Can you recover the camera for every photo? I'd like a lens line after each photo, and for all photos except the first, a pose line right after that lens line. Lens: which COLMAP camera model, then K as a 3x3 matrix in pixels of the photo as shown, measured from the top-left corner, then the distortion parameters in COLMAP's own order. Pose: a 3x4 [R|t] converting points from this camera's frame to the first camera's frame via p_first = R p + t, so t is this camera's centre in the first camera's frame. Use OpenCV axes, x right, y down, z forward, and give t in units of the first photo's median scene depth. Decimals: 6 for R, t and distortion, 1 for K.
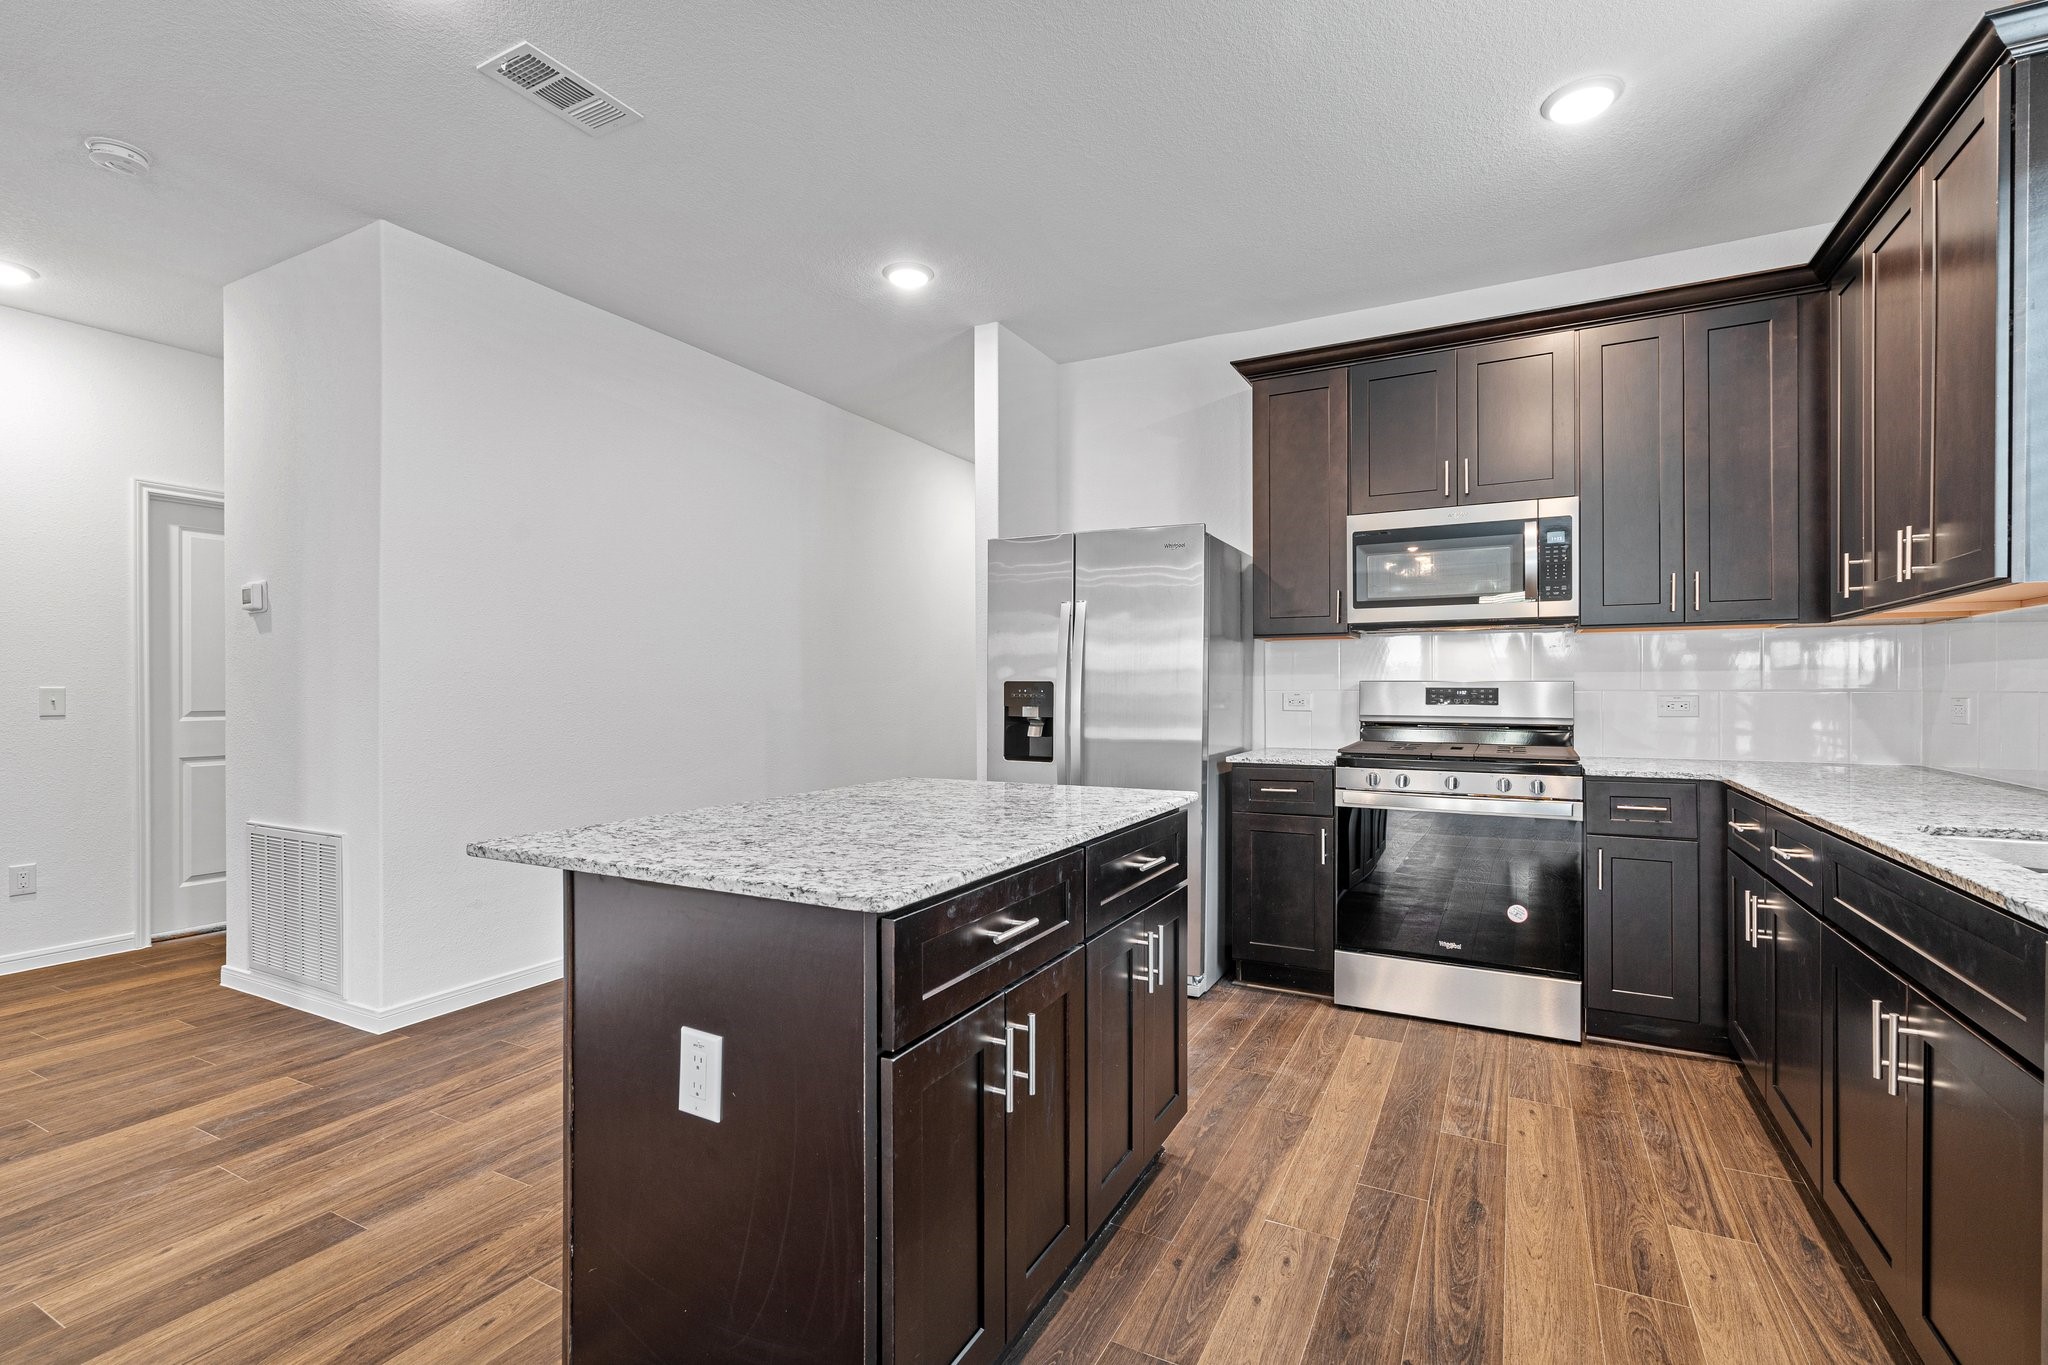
lens RADIAL K [[948.8, 0, 998.3], [0, 948.8, 689.3], [0, 0, 1]] dist [0.003686, 0.000039]
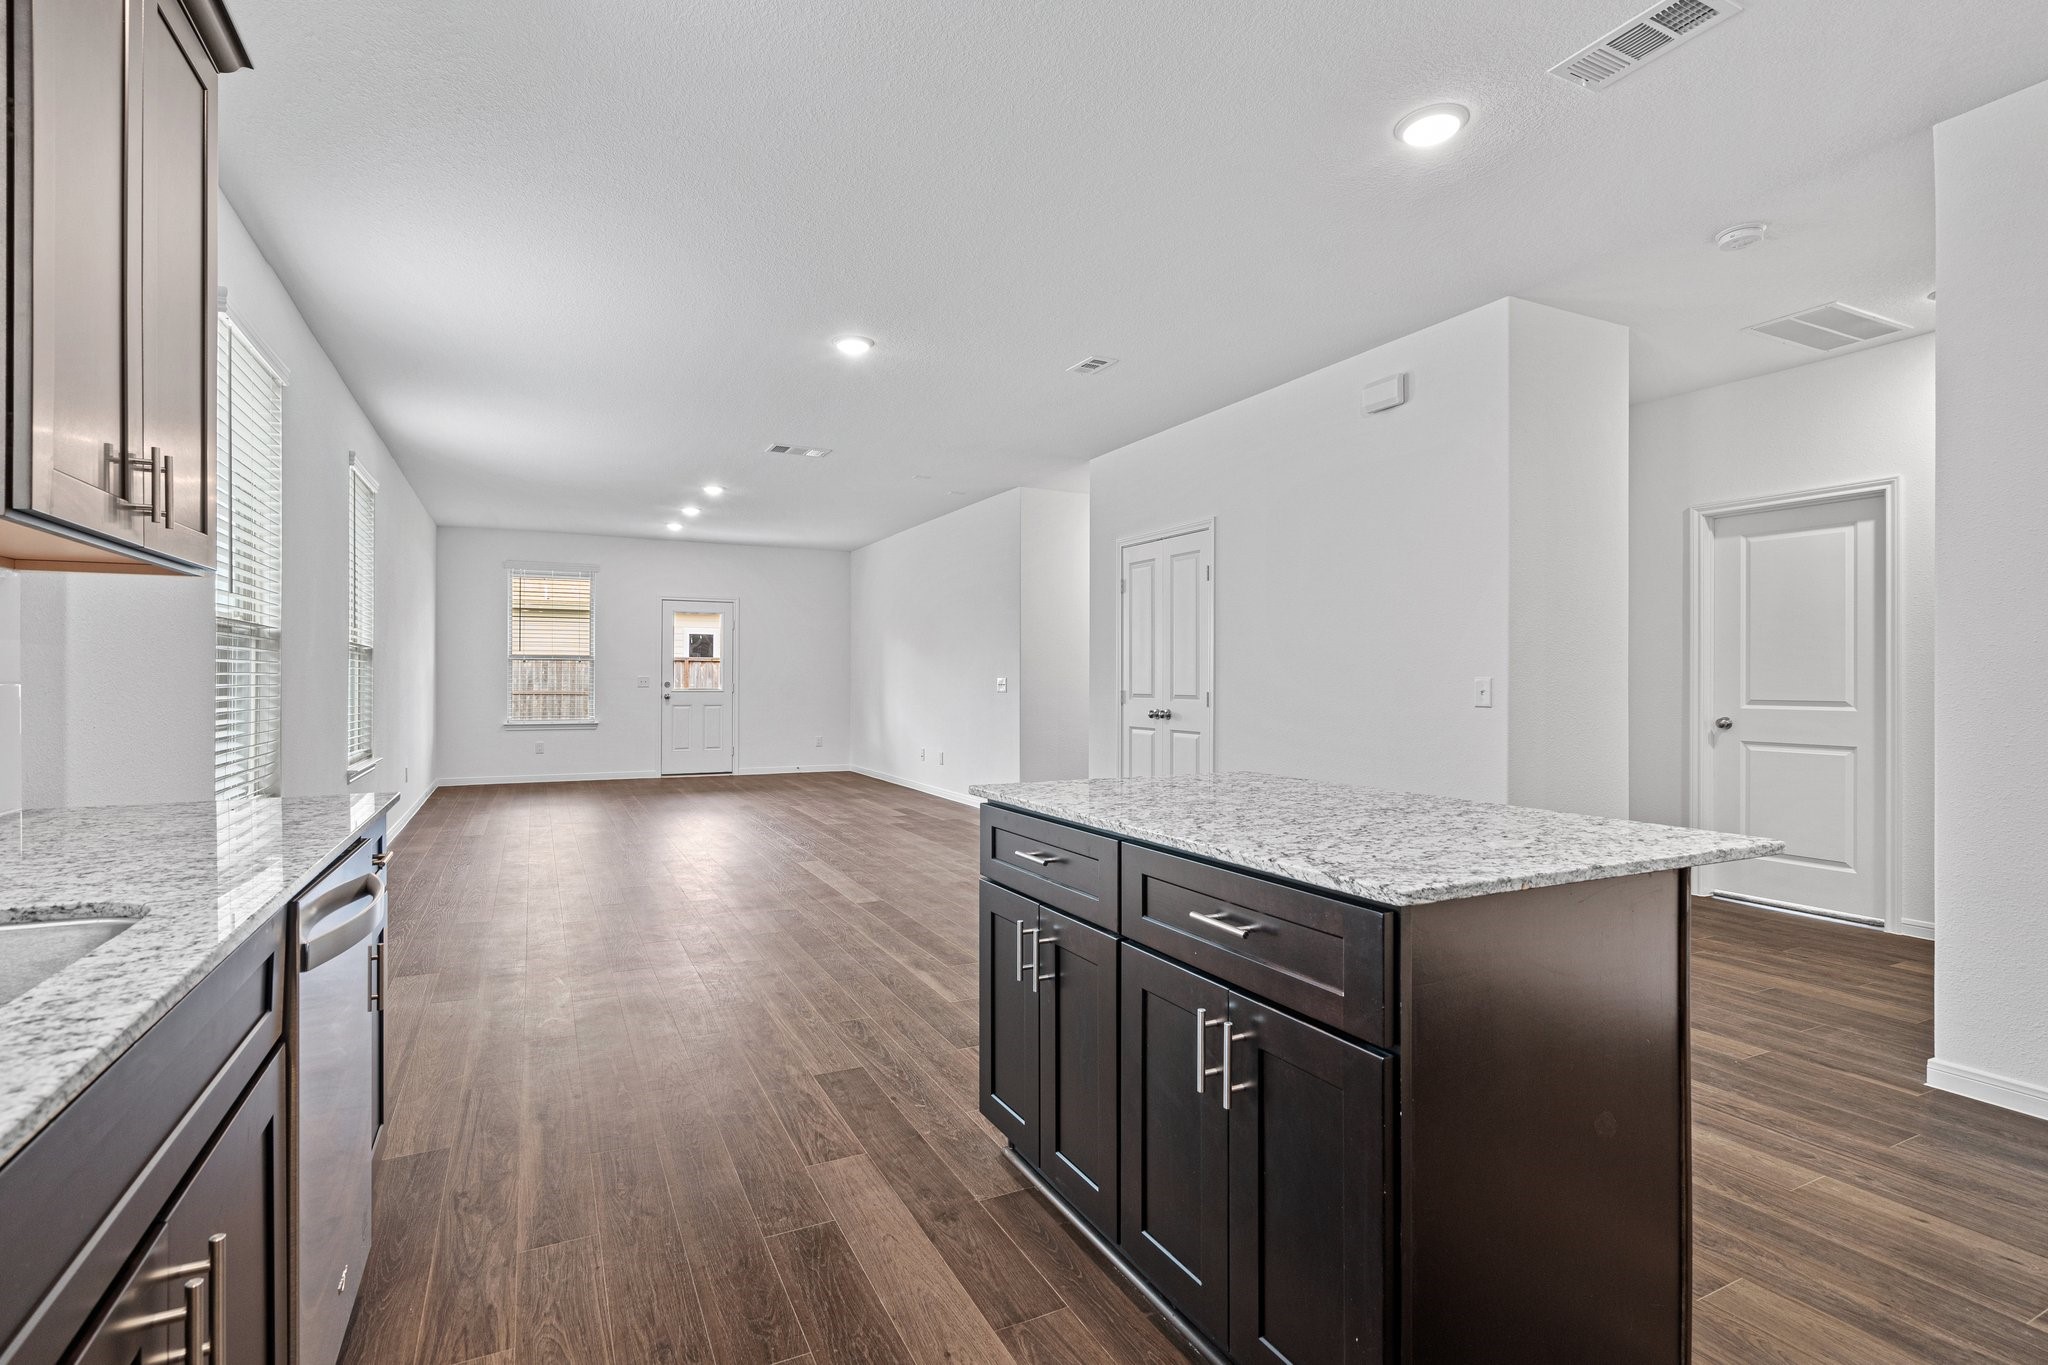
lens RADIAL K [[948.8, 0, 972.2], [0, 948.8, 680.5], [0, 0, 1]] dist [0.003686, 0.000039]
pose [[-0.581872, 0.004237, -0.813269, 0.531019], [-0.010128, 0.999871, 0.012456, -0.000733], [0.813217, 0.015485, -0.581754, 0.790496]]
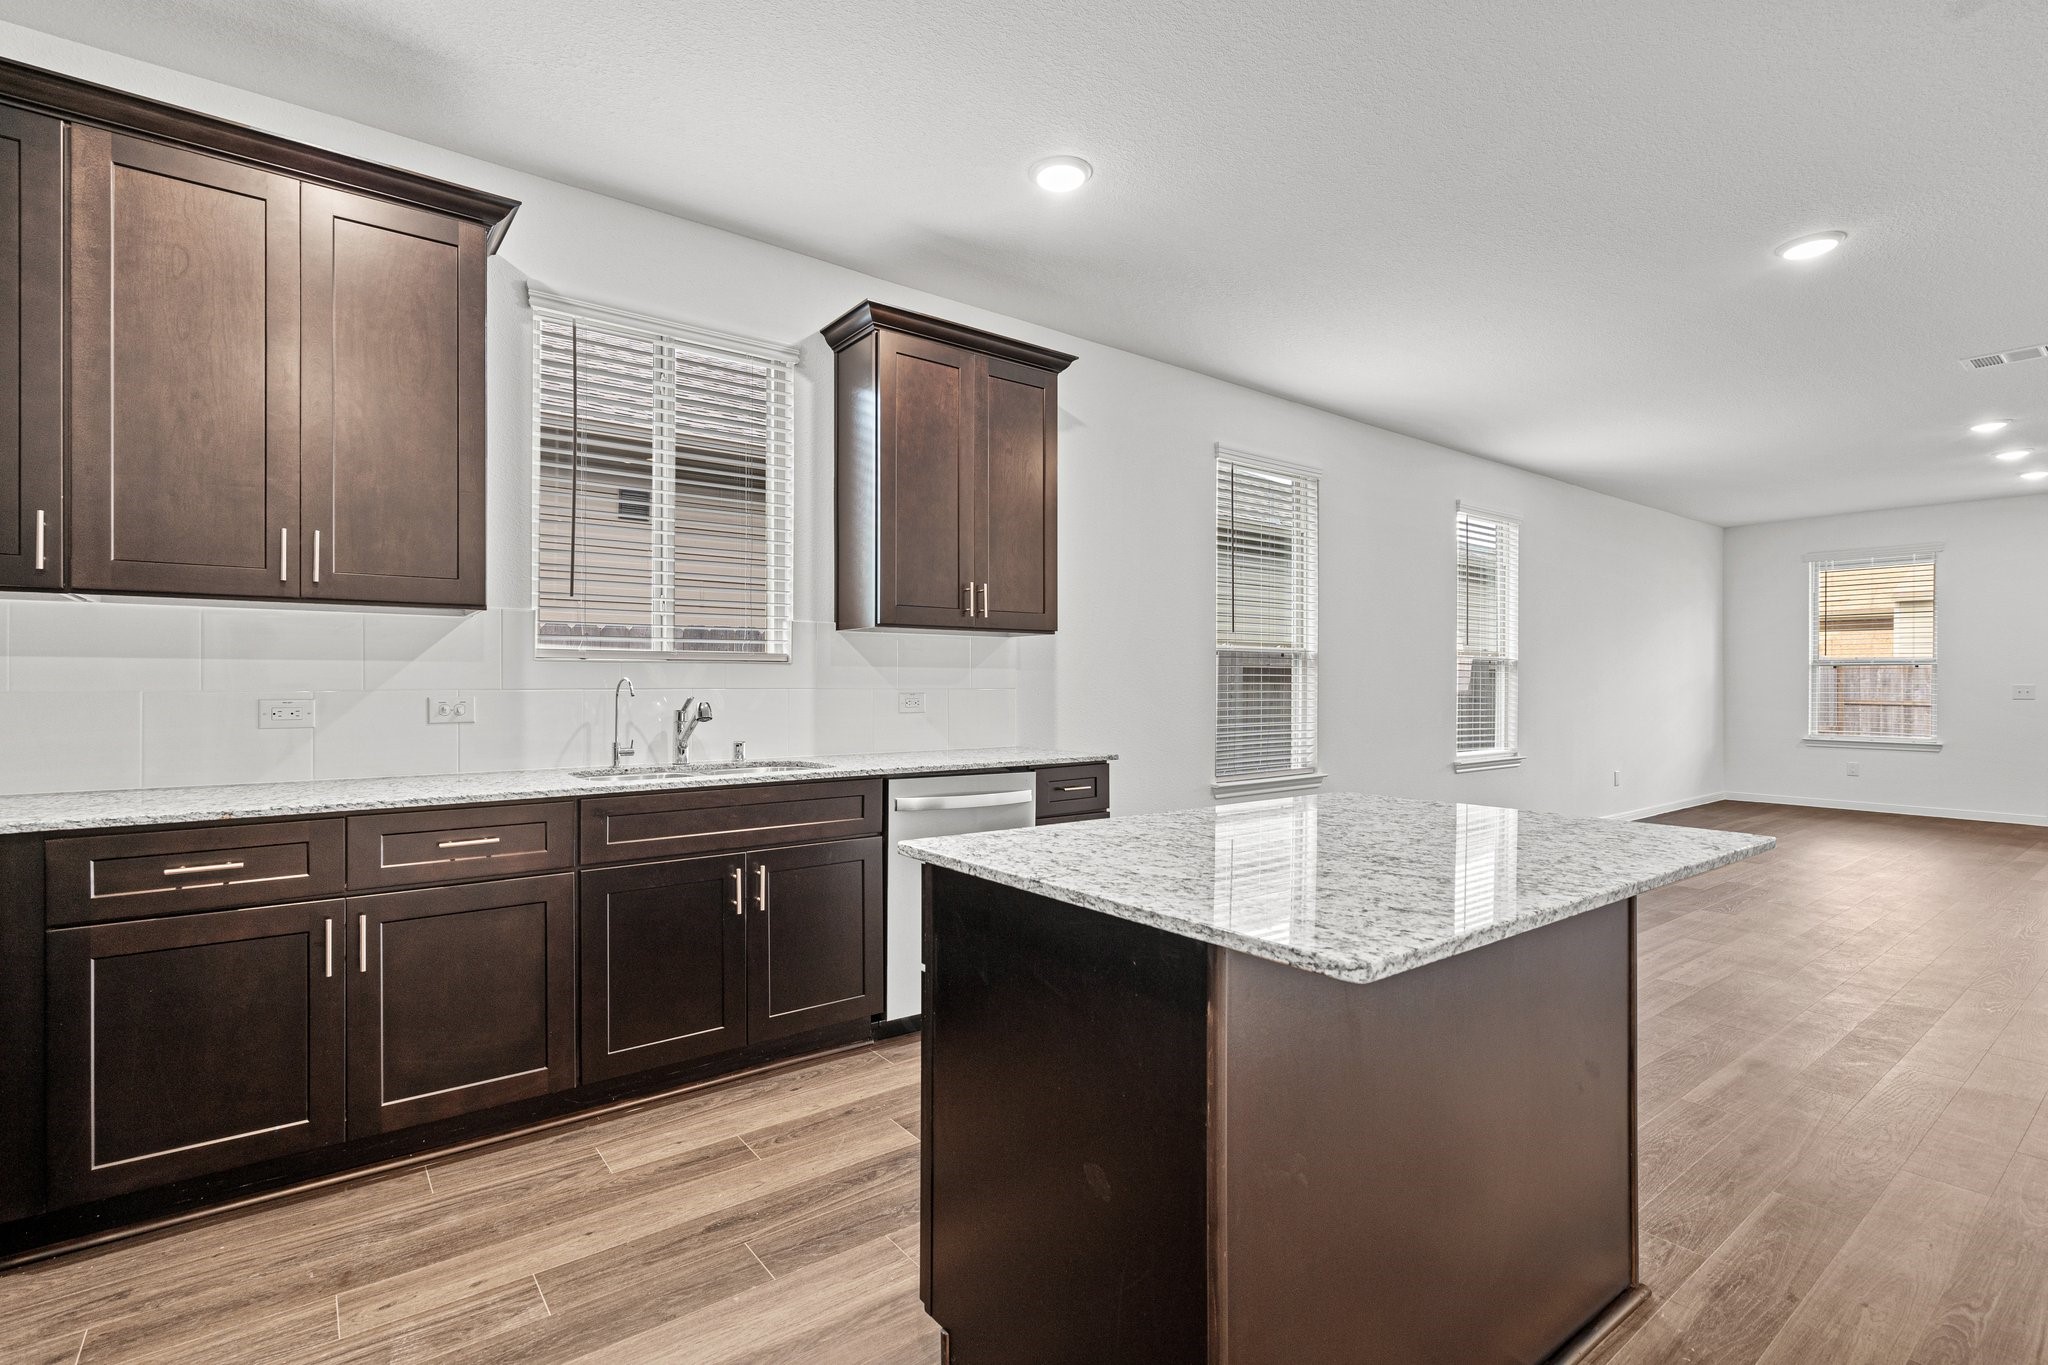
lens RADIAL K [[948.8, 0, 1041.1], [0, 948.8, 683.4], [0, 0, 1]] dist [0.003686, 0.000039]
pose [[-0.925924, 0.000088, 0.377711, -0.101939], [0.004763, 0.999923, 0.011442, -0.005339], [-0.377681, 0.012393, -0.925853, 1.134942]]
